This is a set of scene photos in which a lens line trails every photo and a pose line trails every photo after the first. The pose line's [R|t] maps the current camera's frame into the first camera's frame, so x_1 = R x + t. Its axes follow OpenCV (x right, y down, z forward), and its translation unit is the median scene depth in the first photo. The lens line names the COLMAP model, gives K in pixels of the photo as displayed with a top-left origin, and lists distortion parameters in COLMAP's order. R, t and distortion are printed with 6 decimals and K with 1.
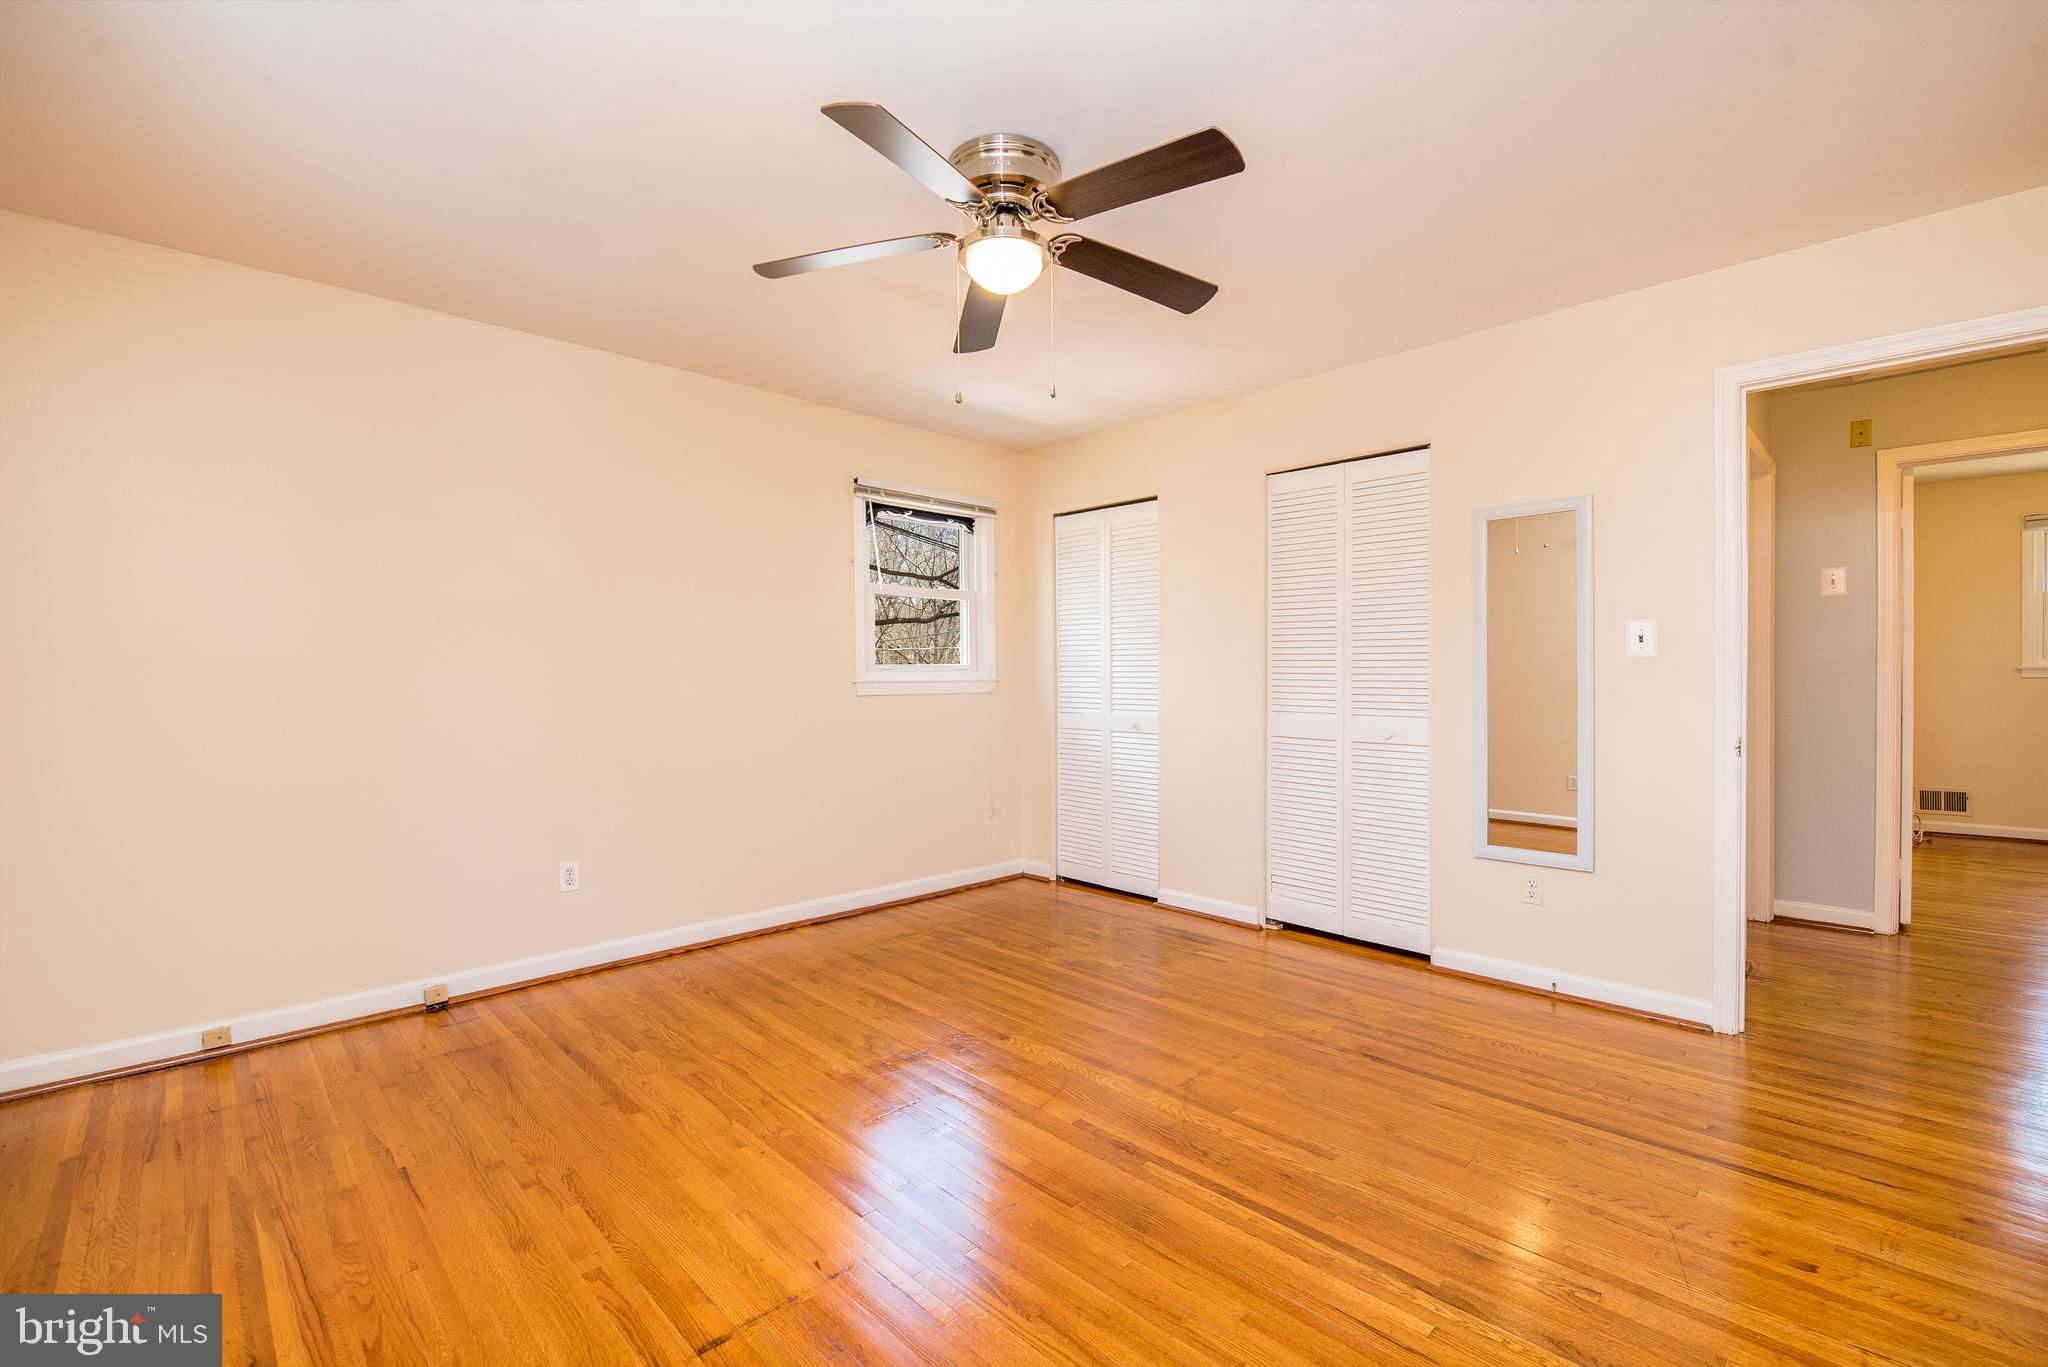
lens RADIAL K [[895.9, 0, 1021.9], [0, 895.9, 674.1], [0, 0, 1]] dist [0.000636, -0.008516]
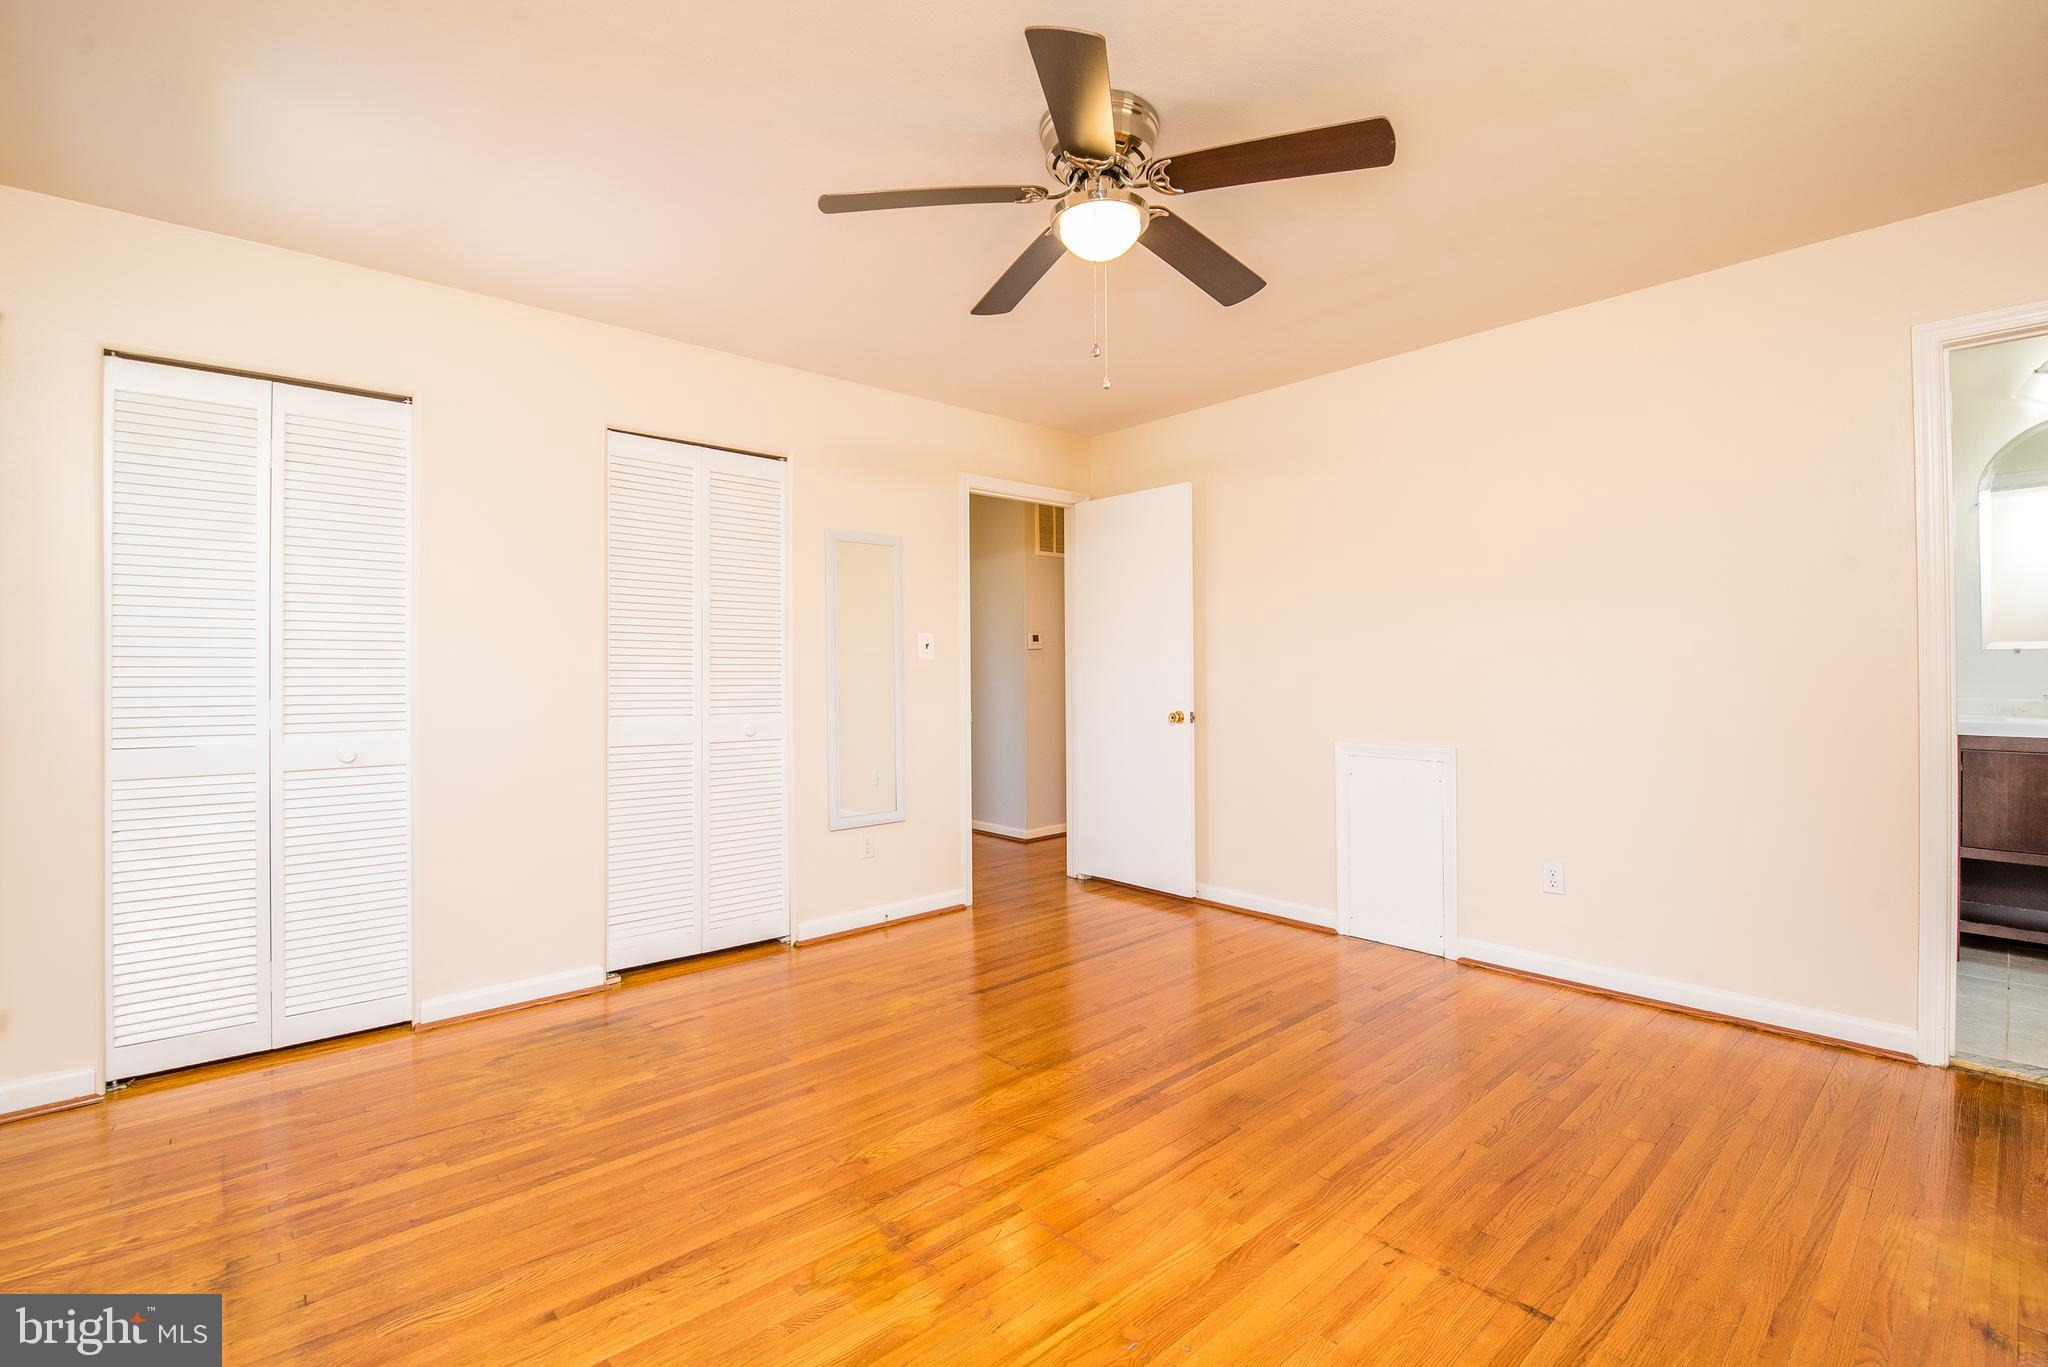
lens RADIAL K [[889.8, 0, 1049.3], [0, 889.8, 671.5], [0, 0, 1]] dist [0.001131, -0.007091]
pose [[0.024116, 0.006646, 0.999687, -0.670677], [0.003894, 0.999970, -0.006742, 0.008512], [-0.999702, 0.004055, 0.024089, 0.741368]]
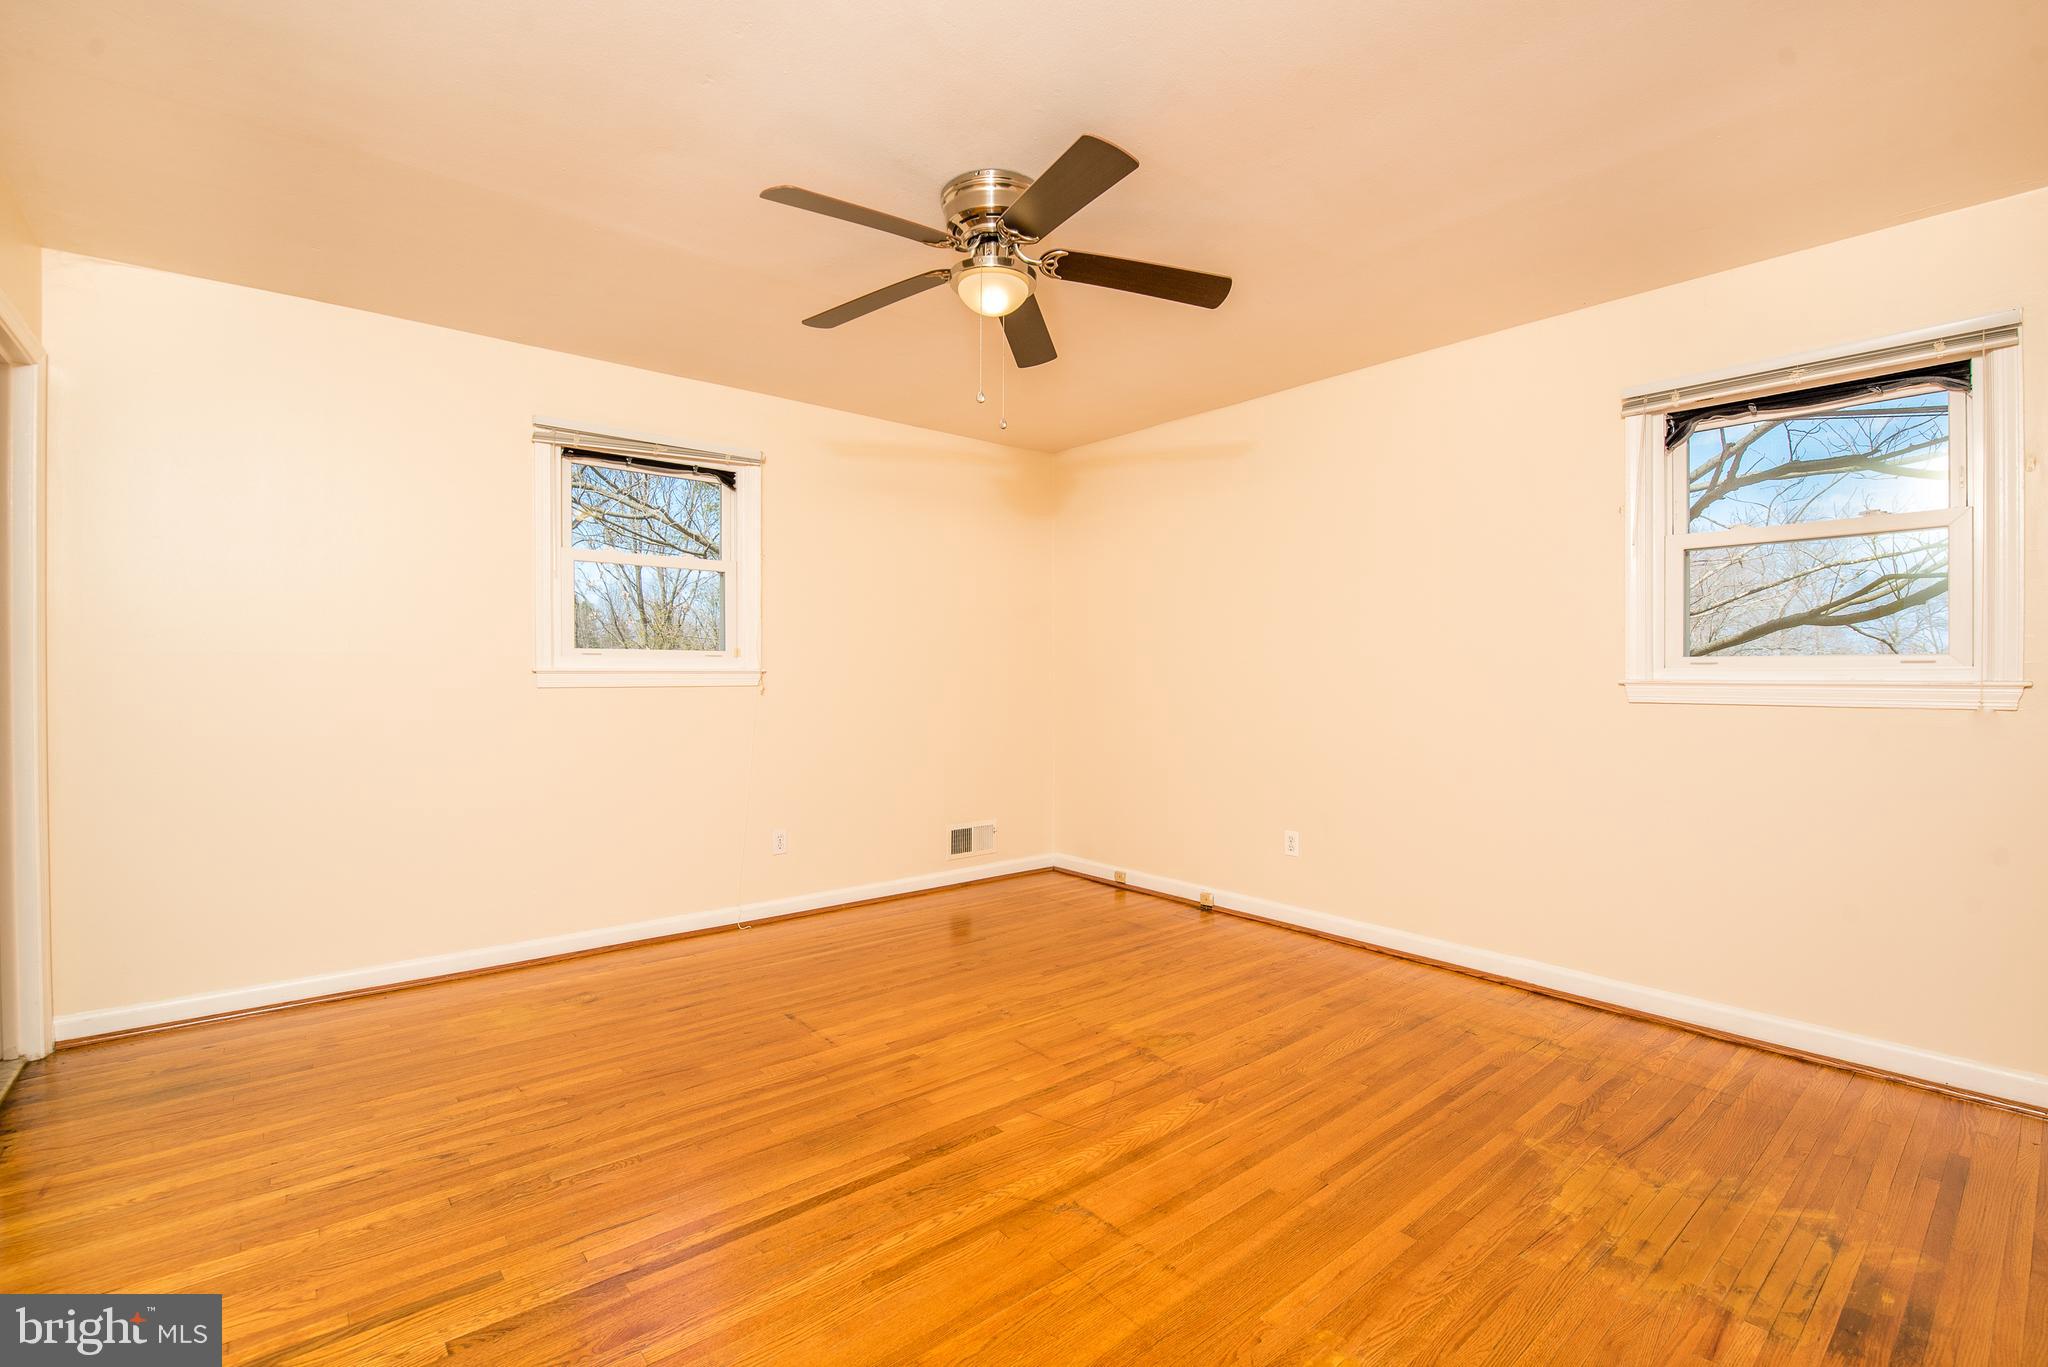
lens RADIAL K [[895.9, 0, 1021.9], [0, 895.9, 674.1], [0, 0, 1]] dist [0.000636, -0.008516]
pose [[-0.081982, 0.004171, -0.996625, 0.752015], [0.000032, 0.999991, 0.004182, -0.001556], [0.996634, 0.000311, -0.081981, 0.804661]]
